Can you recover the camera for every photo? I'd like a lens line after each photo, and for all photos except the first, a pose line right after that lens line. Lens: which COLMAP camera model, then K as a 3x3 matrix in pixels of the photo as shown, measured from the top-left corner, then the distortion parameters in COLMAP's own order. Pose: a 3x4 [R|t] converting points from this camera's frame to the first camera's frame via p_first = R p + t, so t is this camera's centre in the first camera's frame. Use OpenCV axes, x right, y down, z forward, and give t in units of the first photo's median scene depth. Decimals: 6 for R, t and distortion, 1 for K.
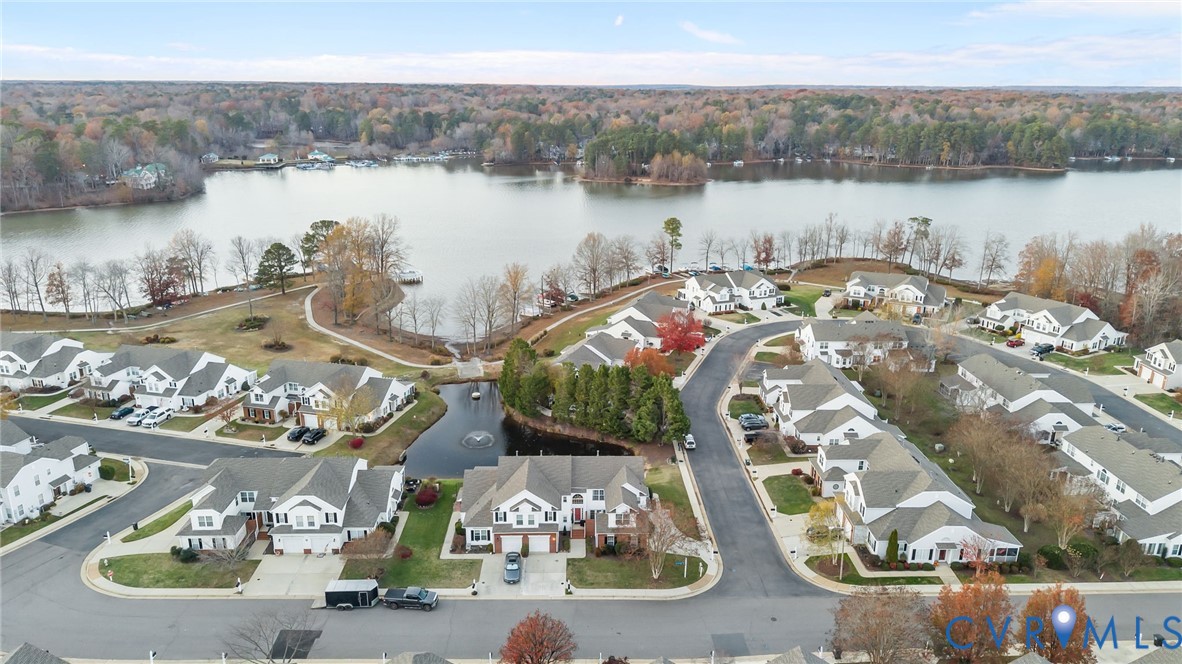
lens RADIAL K [[806.1, 0, 597.0], [0, 806.1, 326.6], [0, 0, 1]] dist [0.024019, -0.028845]
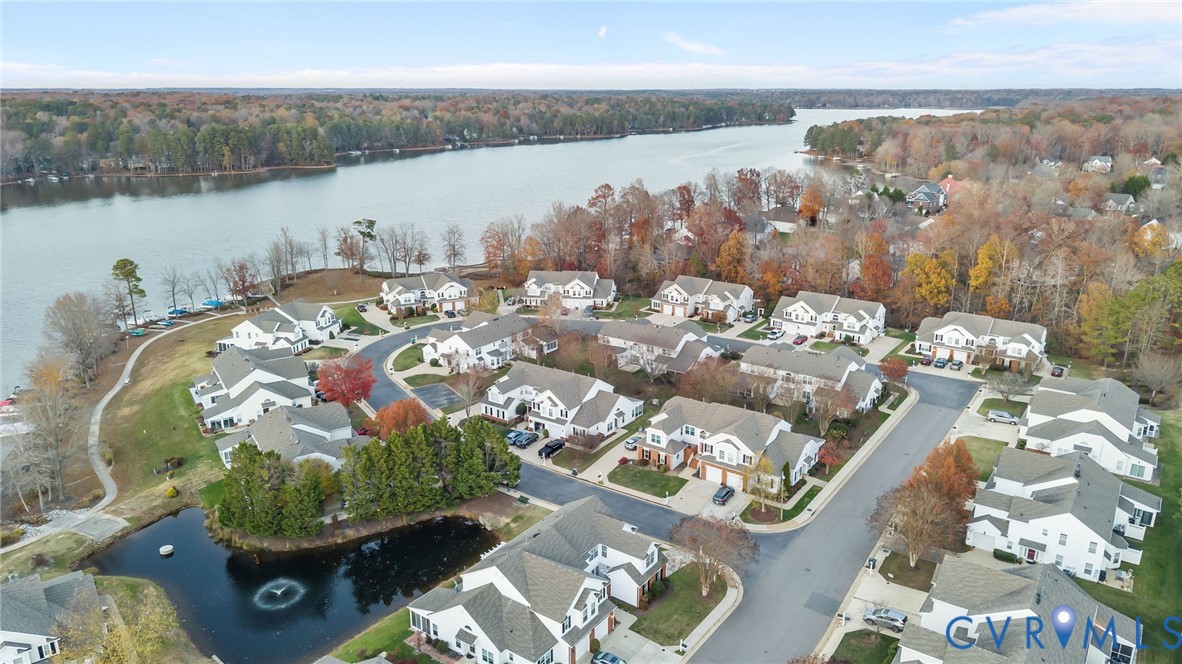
lens RADIAL K [[806.1, 0, 592.0], [0, 806.1, 329.2], [0, 0, 1]] dist [0.024019, -0.028845]
pose [[0.602445, -0.232862, 0.763436, -0.355370], [0.232745, 0.966178, 0.111037, -0.074288], [-0.763472, 0.110792, 0.636267, 0.227852]]
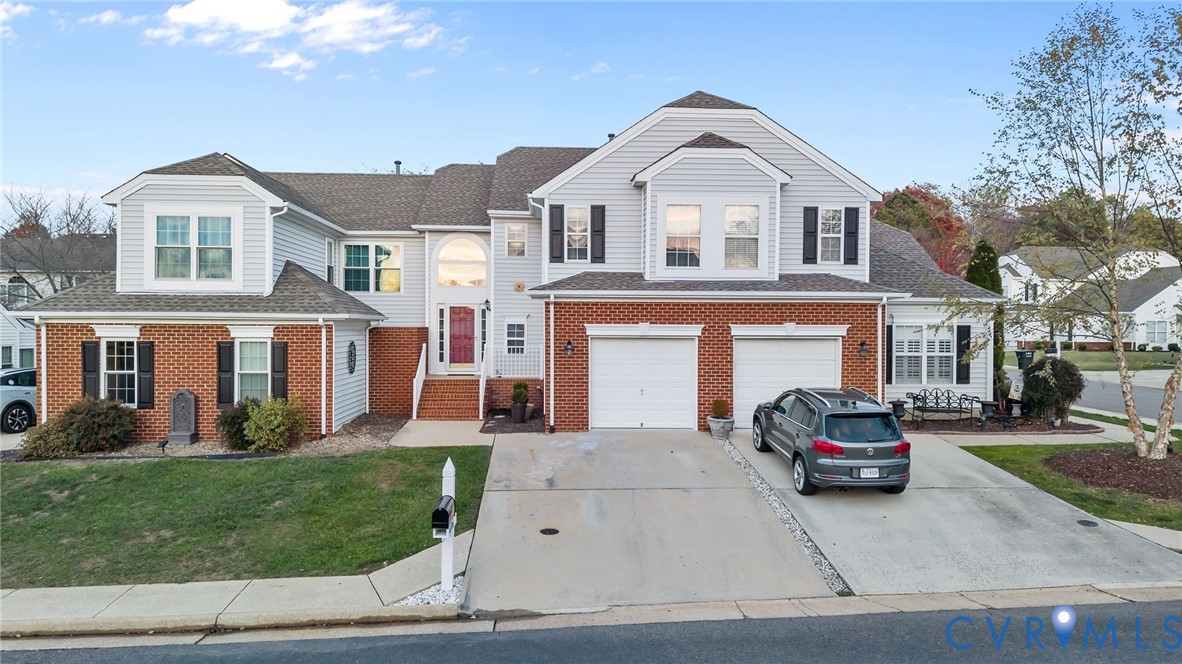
lens RADIAL K [[789.8, 0, 590.2], [0, 789.8, 334.2], [0, 0, 1]] dist [0.048215, -0.050477]
pose [[-0.024749, -0.017276, 0.999544, 0.074192], [0.282839, 0.958878, 0.023576, 0.124374], [-0.958848, 0.283294, -0.018845, 0.586410]]
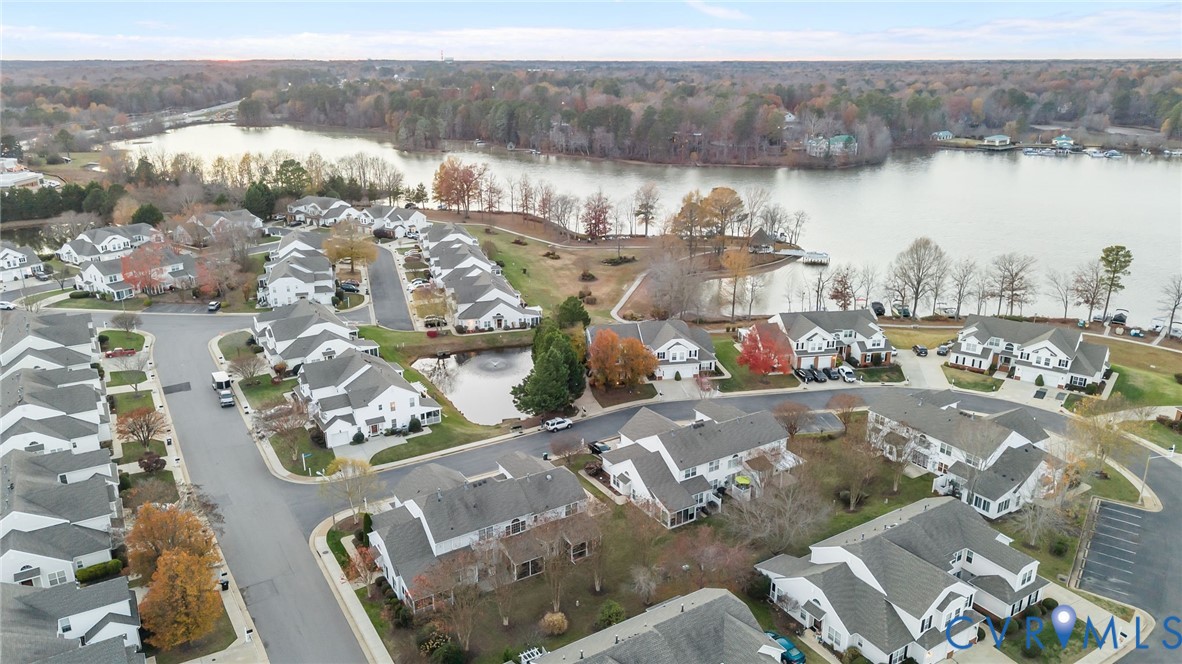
lens RADIAL K [[789.8, 0, 599.0], [0, 789.8, 329.9], [0, 0, 1]] dist [0.048215, -0.050477]
pose [[0.511064, 0.265603, -0.817477, 0.650797], [-0.243234, 0.956875, 0.158831, -0.096486], [0.824409, 0.117665, 0.553628, 0.351596]]
